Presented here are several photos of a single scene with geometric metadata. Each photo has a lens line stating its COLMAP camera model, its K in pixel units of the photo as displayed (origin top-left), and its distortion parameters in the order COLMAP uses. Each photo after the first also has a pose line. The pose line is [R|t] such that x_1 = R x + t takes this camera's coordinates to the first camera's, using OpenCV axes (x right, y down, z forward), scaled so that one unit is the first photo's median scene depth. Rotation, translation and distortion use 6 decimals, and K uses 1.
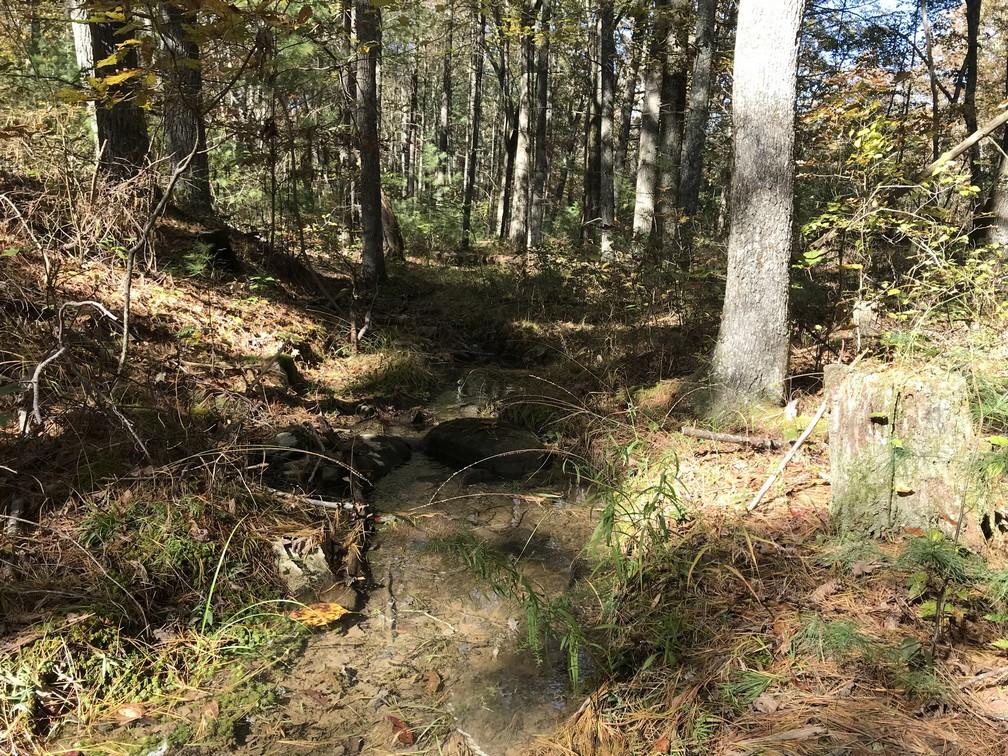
lens RADIAL K [[818.5, 0, 503.9], [0, 818.5, 376.3], [0, 0, 1]] dist [0.019622, -0.015130]
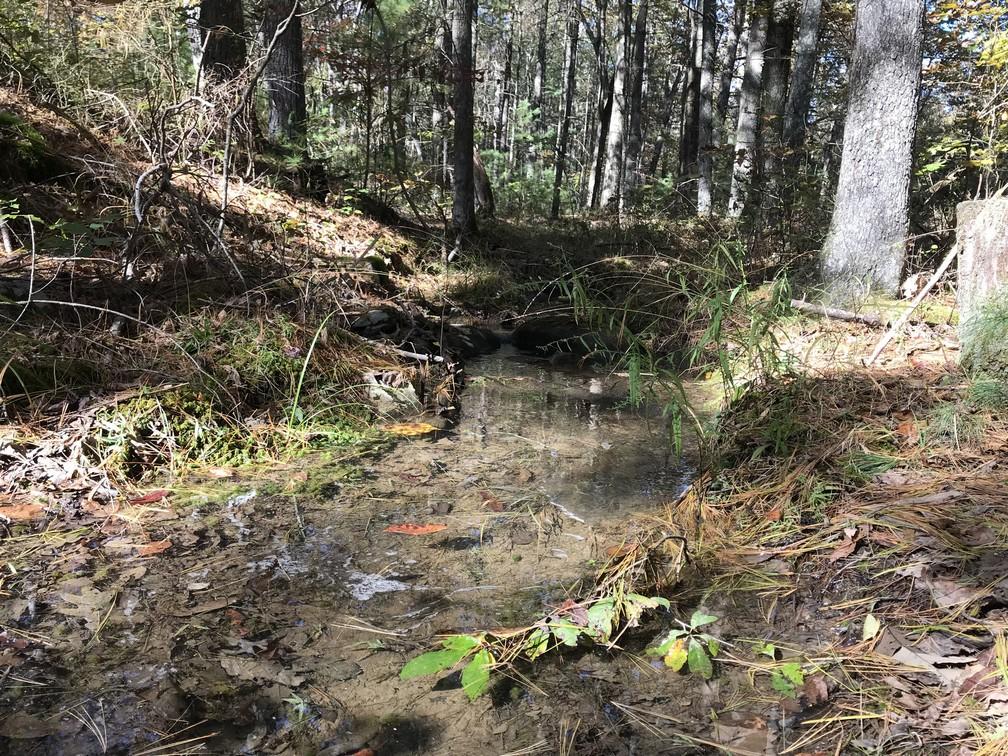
lens RADIAL K [[818.5, 0, 506.8], [0, 818.5, 378.5], [0, 0, 1]] dist [0.019622, -0.015130]
pose [[0.994595, 0.030185, -0.099351, -0.007535], [-0.027968, 0.999329, 0.023632, 0.116699], [0.099998, -0.020725, 0.994772, 0.024039]]
